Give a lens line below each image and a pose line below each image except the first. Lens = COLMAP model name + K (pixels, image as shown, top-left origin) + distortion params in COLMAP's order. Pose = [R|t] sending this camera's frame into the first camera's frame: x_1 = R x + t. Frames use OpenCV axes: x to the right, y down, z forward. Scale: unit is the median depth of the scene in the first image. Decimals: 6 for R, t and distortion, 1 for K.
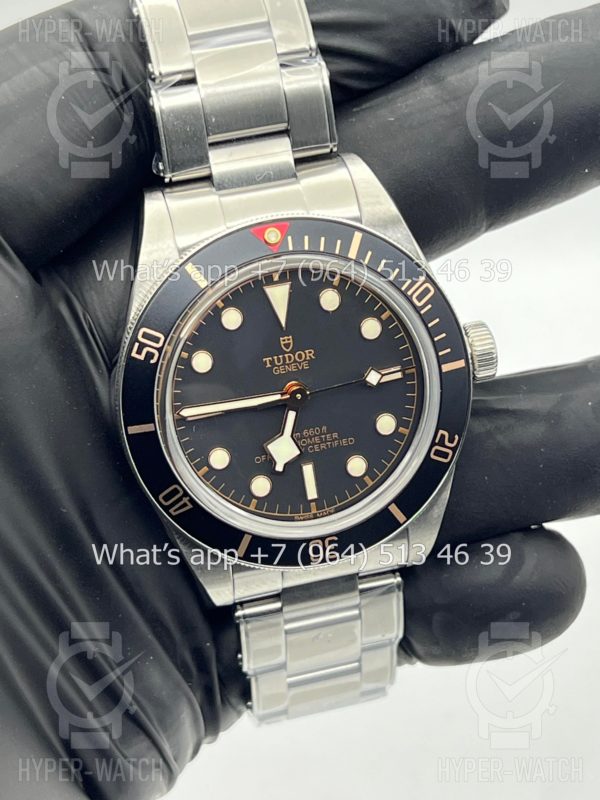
lens RADIAL K [[1882.1, 0, 300.0], [0, 1882.1, 400.0], [0, 0, 1]] dist [0.226473, 0.223101]
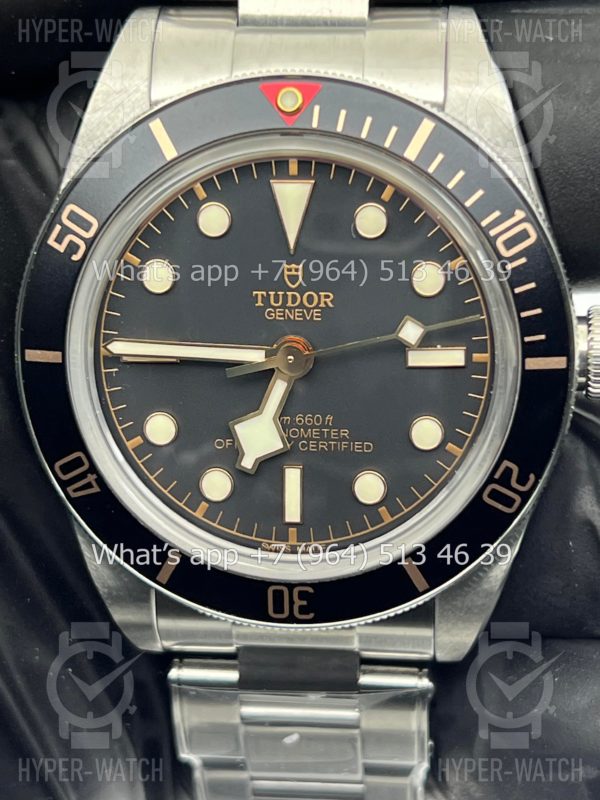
lens RADIAL K [[1933.9, 0, 300.0], [0, 1933.9, 400.0], [0, 0, 1]] dist [0.254814, -0.420452]
pose [[0.943938, 0.206717, -0.257389, 0.173600], [-0.210668, 0.977478, 0.012447, 0.002852], [0.254166, 0.042474, 0.966228, 0.363459]]
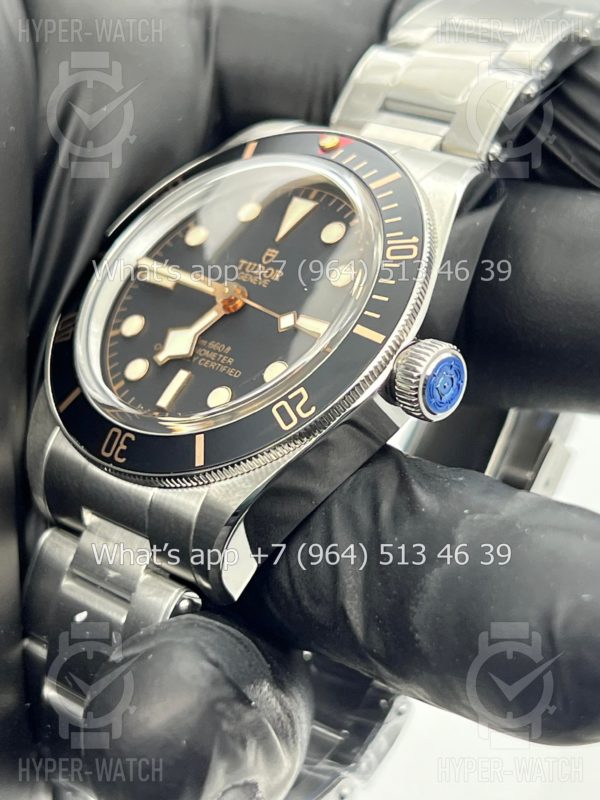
lens RADIAL K [[1942.3, 0, 300.1], [0, 1942.3, 442.3], [0, 0, 1]] dist [0.074637, 0.218560]
pose [[0.521176, 0.270829, -0.809337, 0.726880], [-0.735437, 0.623672, -0.264888, 0.242311], [0.433022, 0.733270, 0.524221, 0.608760]]
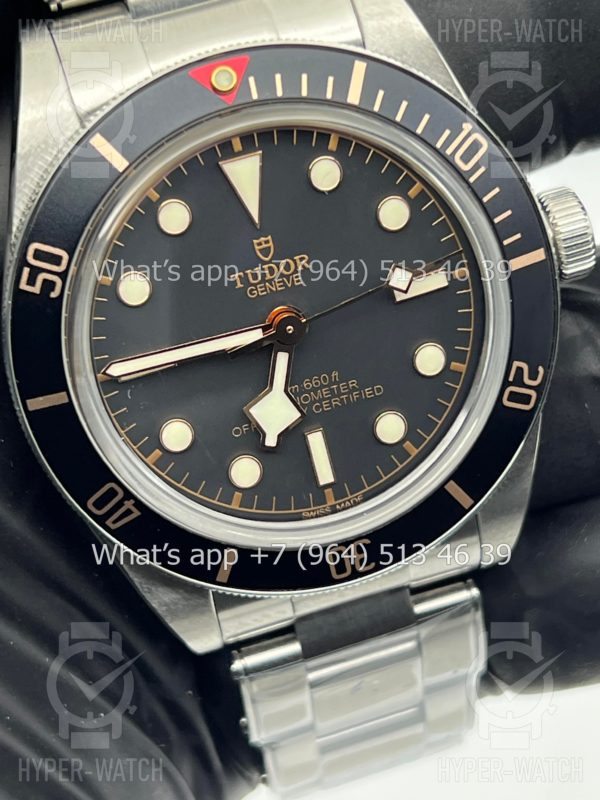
lens RADIAL K [[1933.9, 0, 300.0], [0, 1933.9, 400.0], [0, 0, 1]] dist [0.254814, -0.420452]
pose [[0.995645, -0.086246, -0.035399, 0.023863], [0.087653, 0.995335, 0.040320, -0.004095], [0.031757, -0.043247, 0.998560, 0.338381]]
